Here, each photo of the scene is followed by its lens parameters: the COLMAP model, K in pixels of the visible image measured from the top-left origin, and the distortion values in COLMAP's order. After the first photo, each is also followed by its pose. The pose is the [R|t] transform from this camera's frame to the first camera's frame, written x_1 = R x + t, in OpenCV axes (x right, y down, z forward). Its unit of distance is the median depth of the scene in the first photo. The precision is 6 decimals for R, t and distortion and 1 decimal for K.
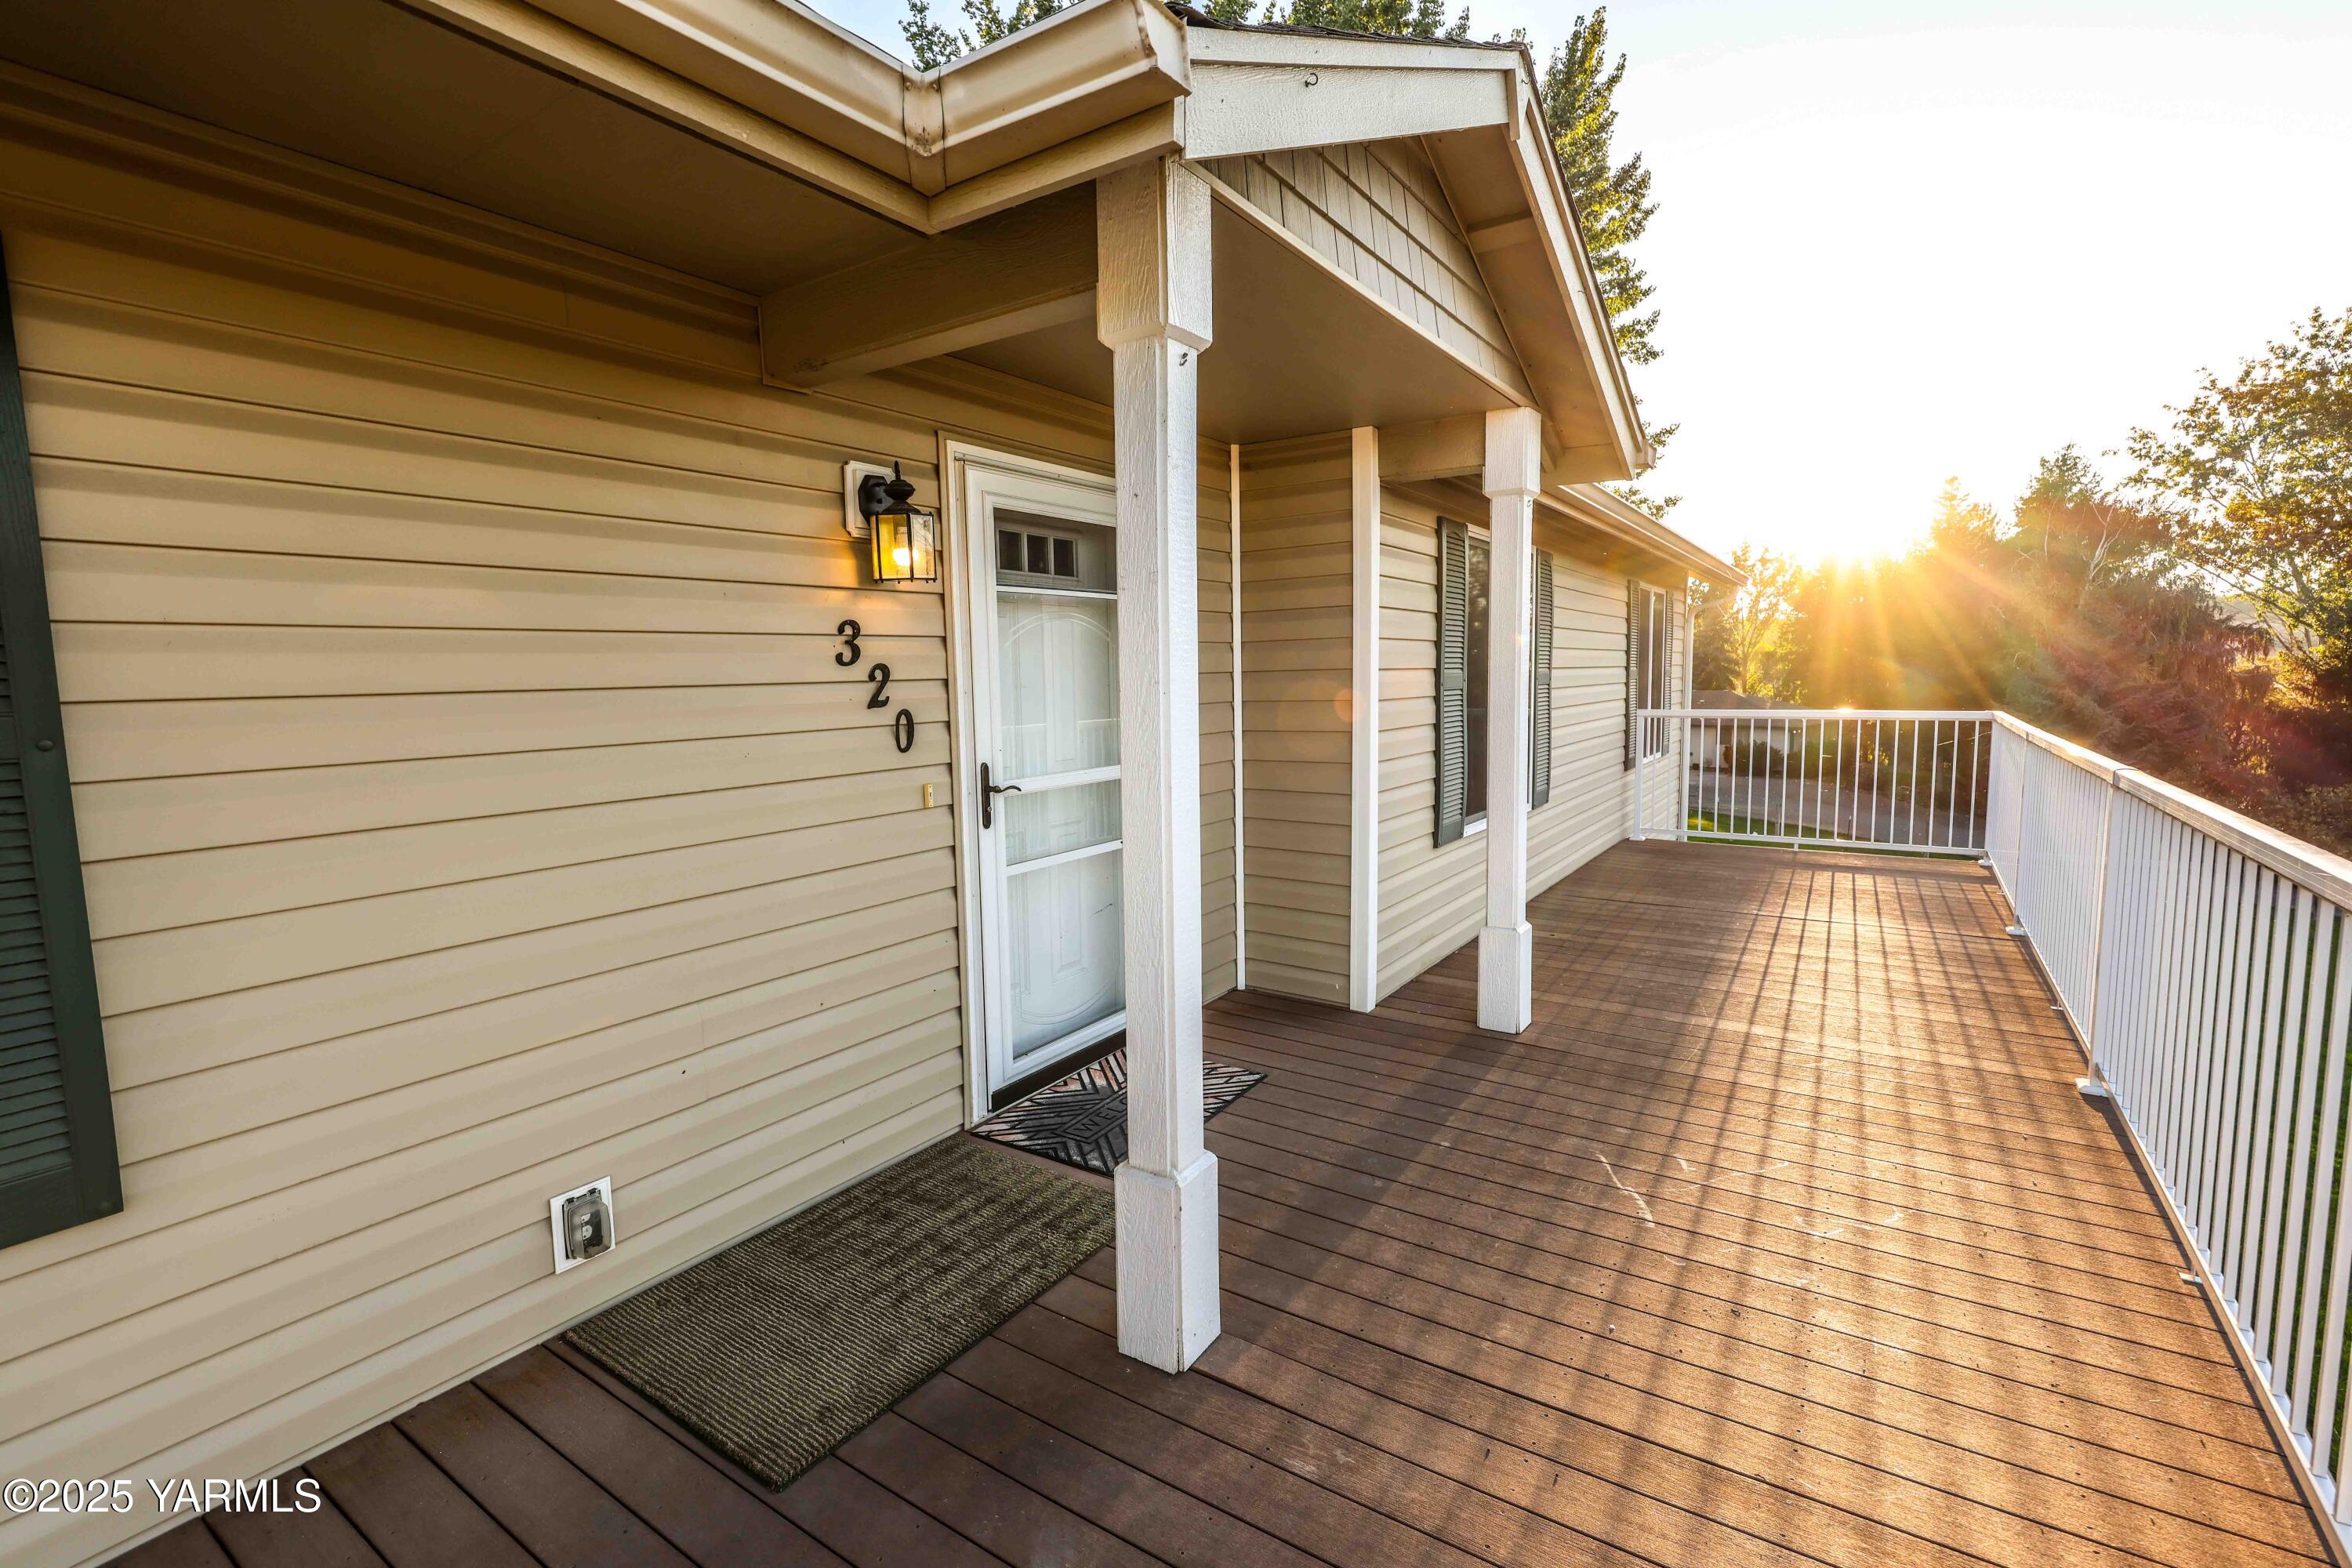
lens RADIAL K [[1053.1, 0, 1176.0], [0, 1053.1, 784.0], [0, 0, 1]] dist [0.000666, 0.000038]
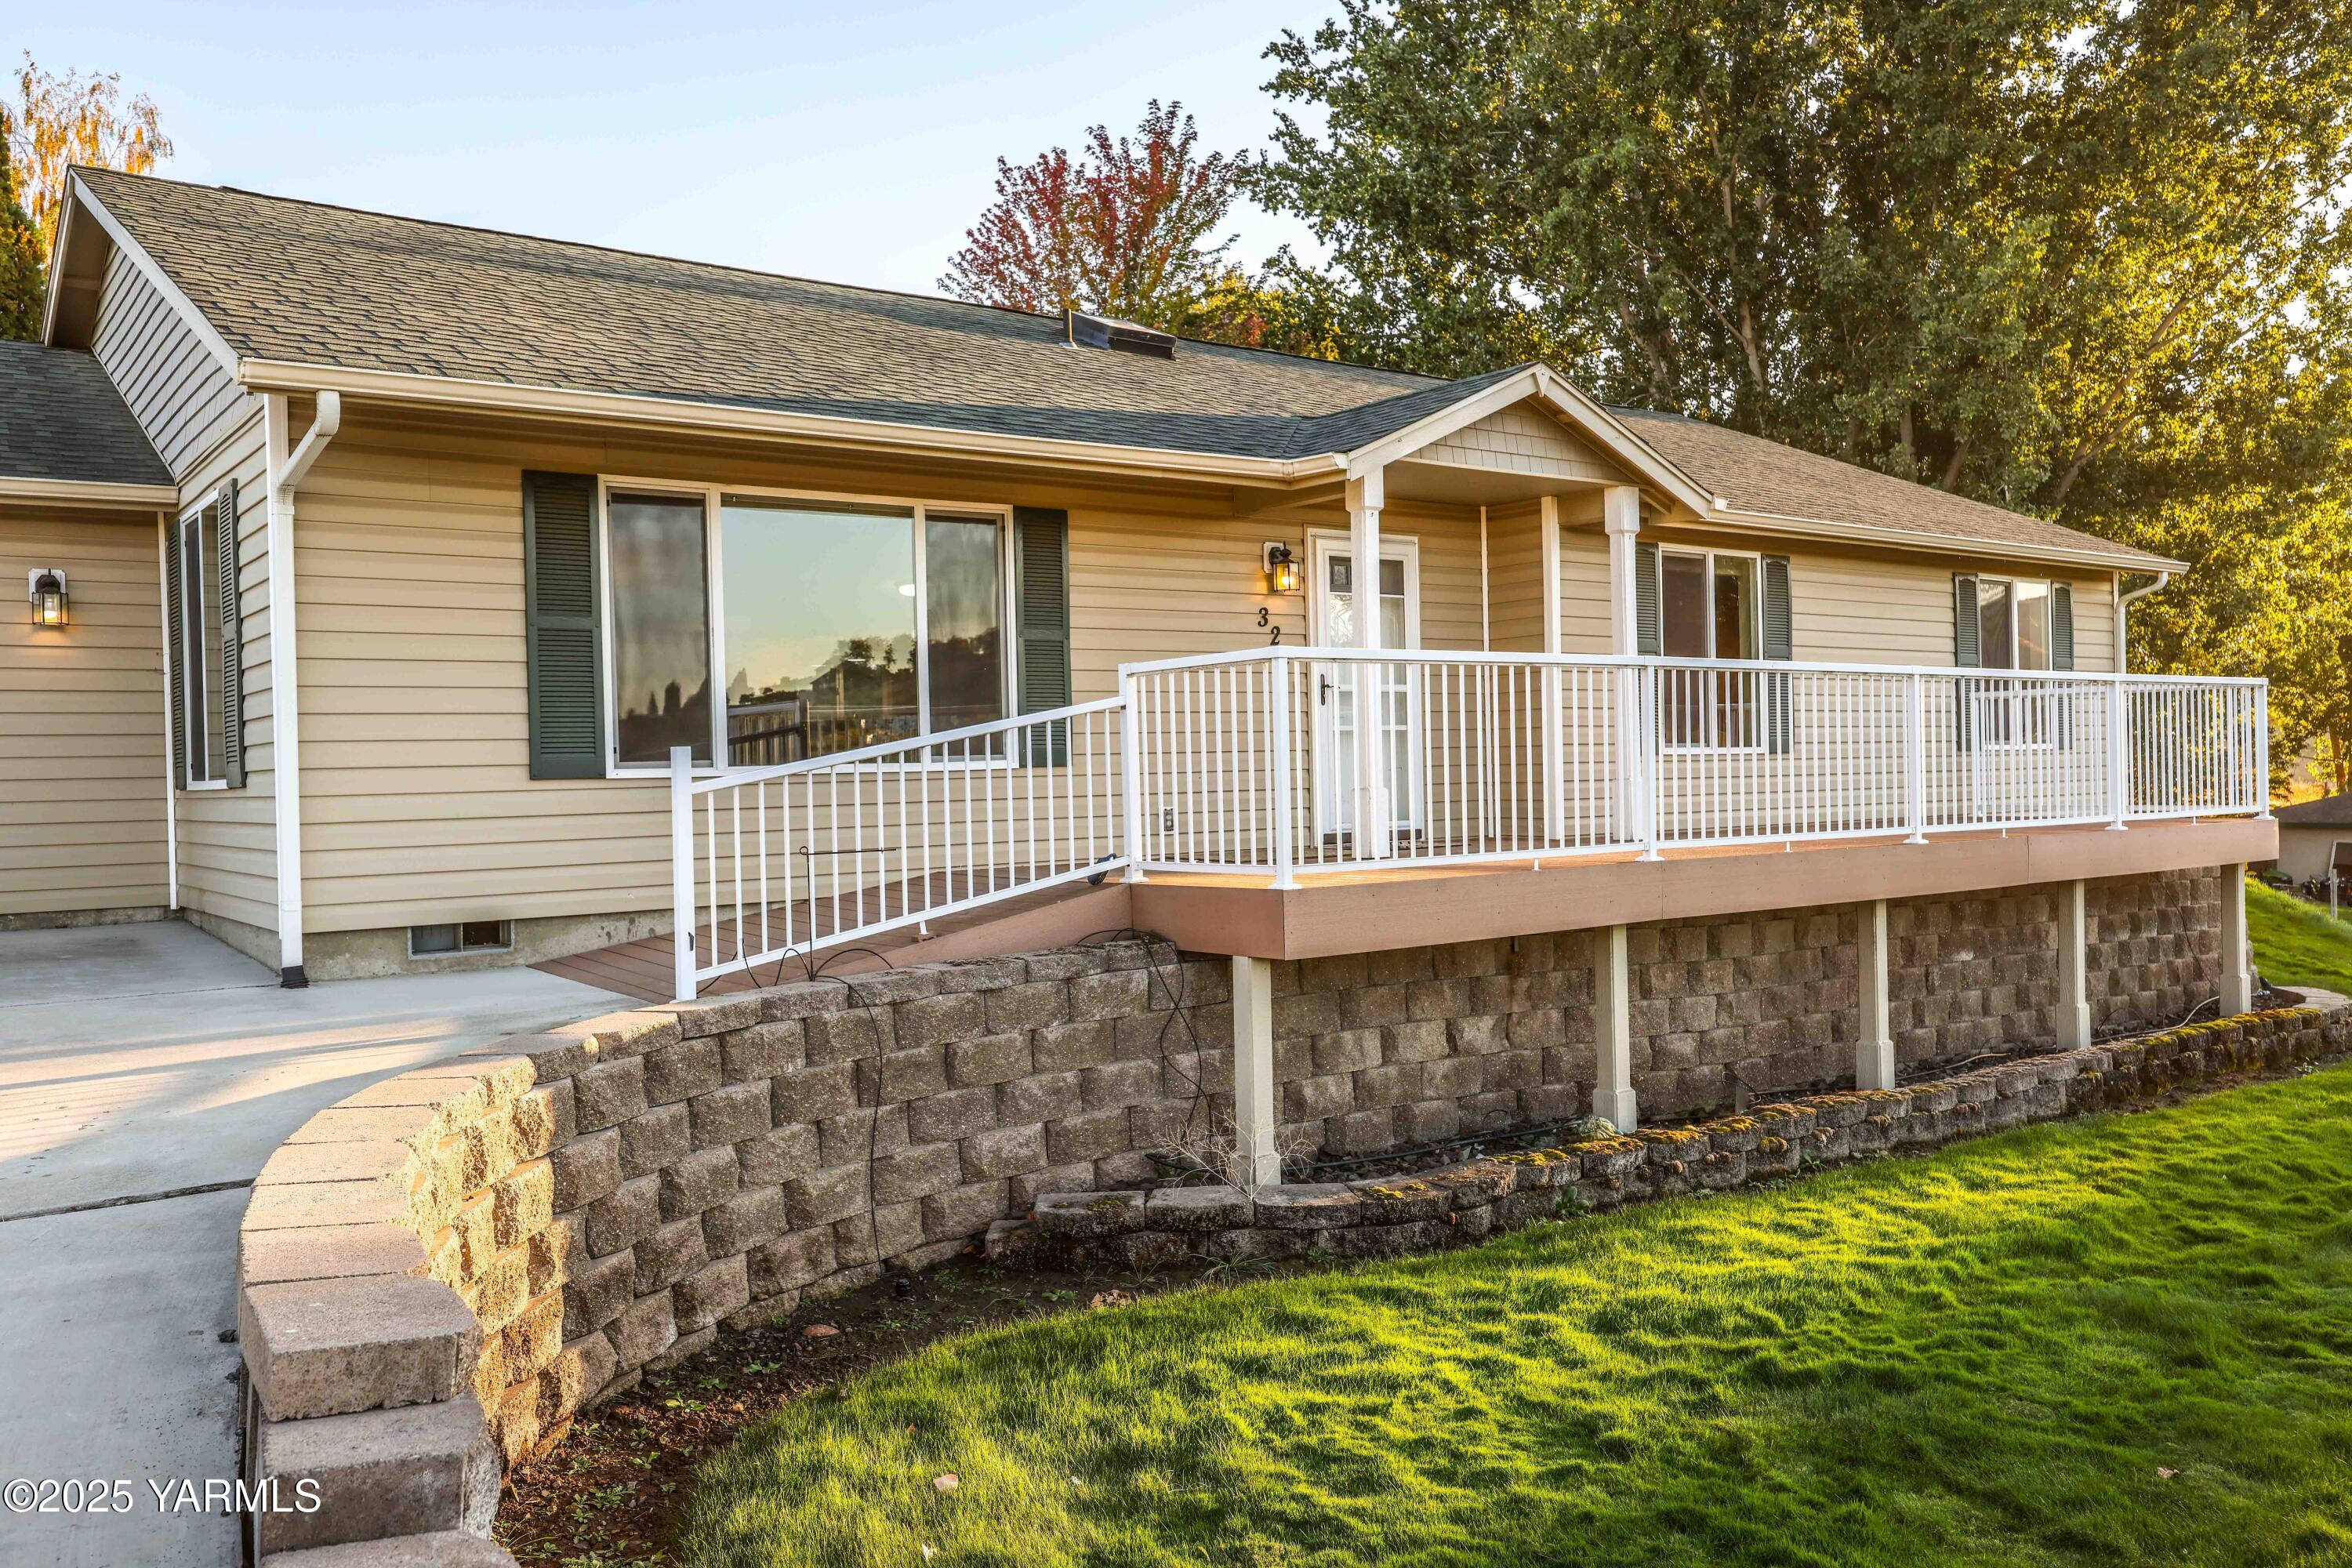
lens RADIAL K [[1820.8, 0, 1172.7], [0, 1820.8, 781.8], [0, 0, 1]] dist [-0.000505, -0.003340]
pose [[0.943831, 0.000690, -0.330429, 0.645509], [-0.031377, 0.995666, -0.087544, 0.455351], [0.328936, 0.092995, 0.939762, -2.187493]]
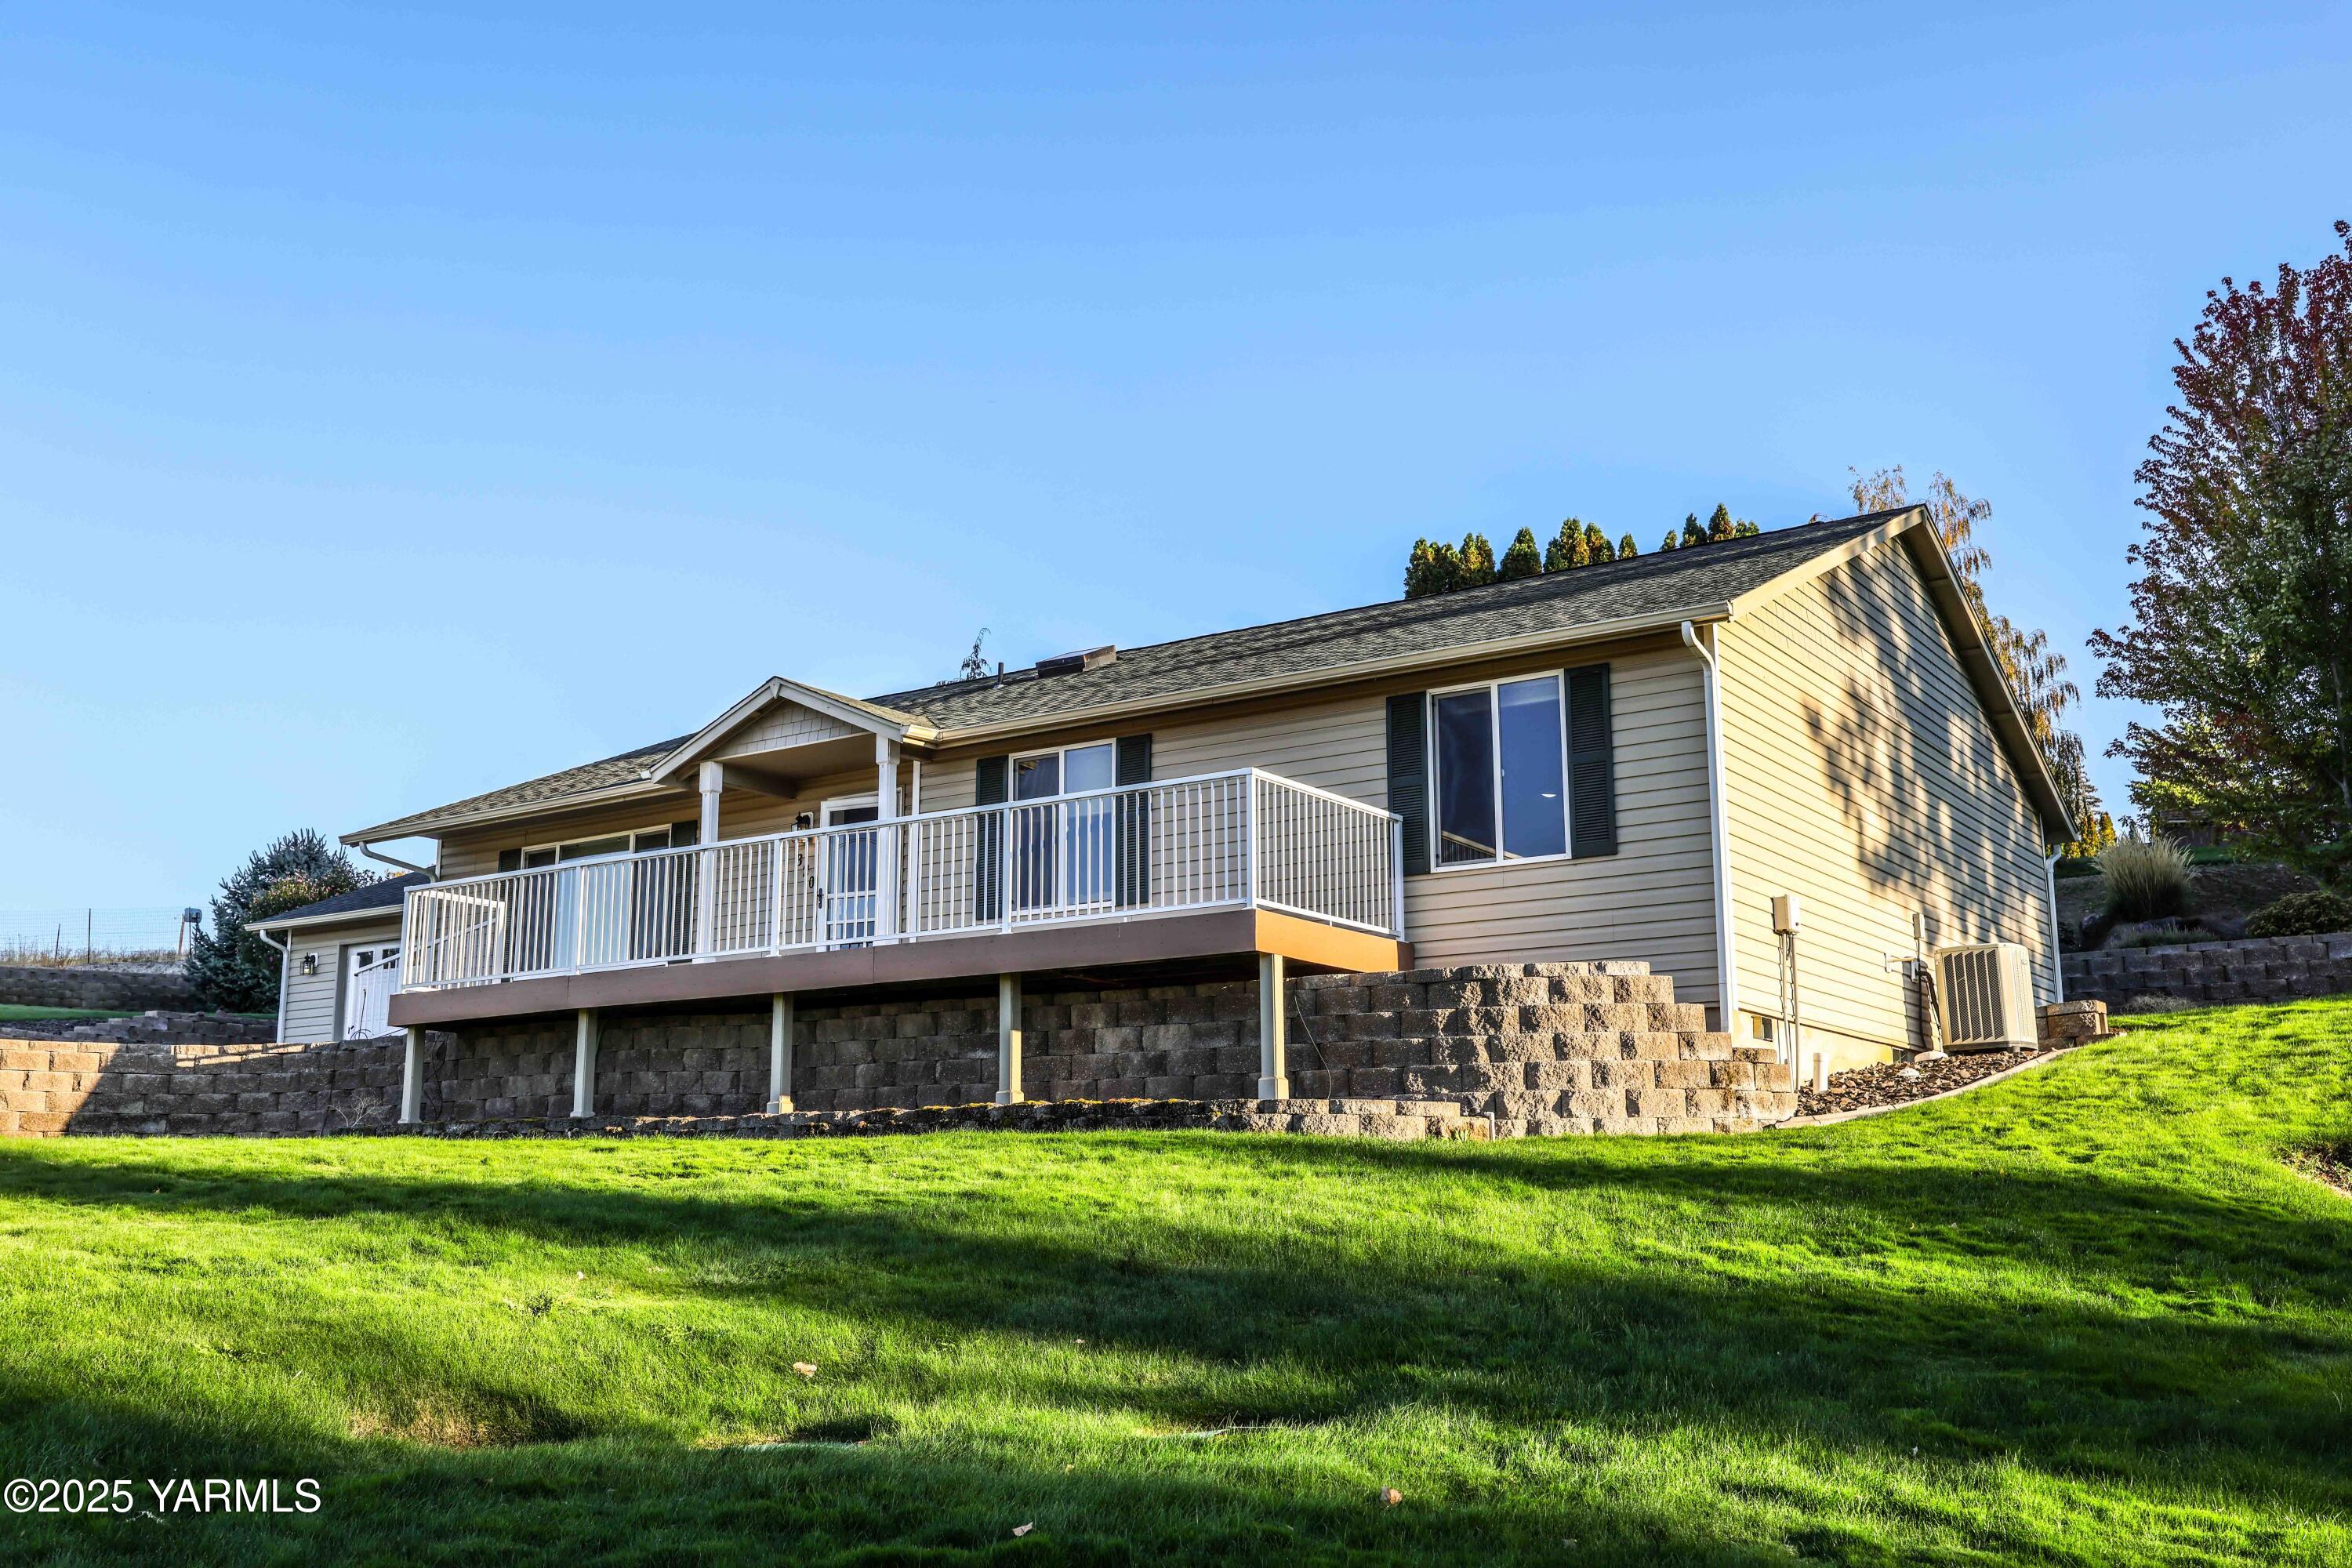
lens RADIAL K [[2244.1, 0, 1177.0], [0, 2244.1, 784.4], [0, 0, 1]] dist [0.004346, 0.006244]
pose [[-0.004844, -0.182820, -0.983135, 5.803148], [-0.103397, 0.977968, -0.181350, 0.701331], [0.994628, 0.100774, -0.023640, 1.893326]]
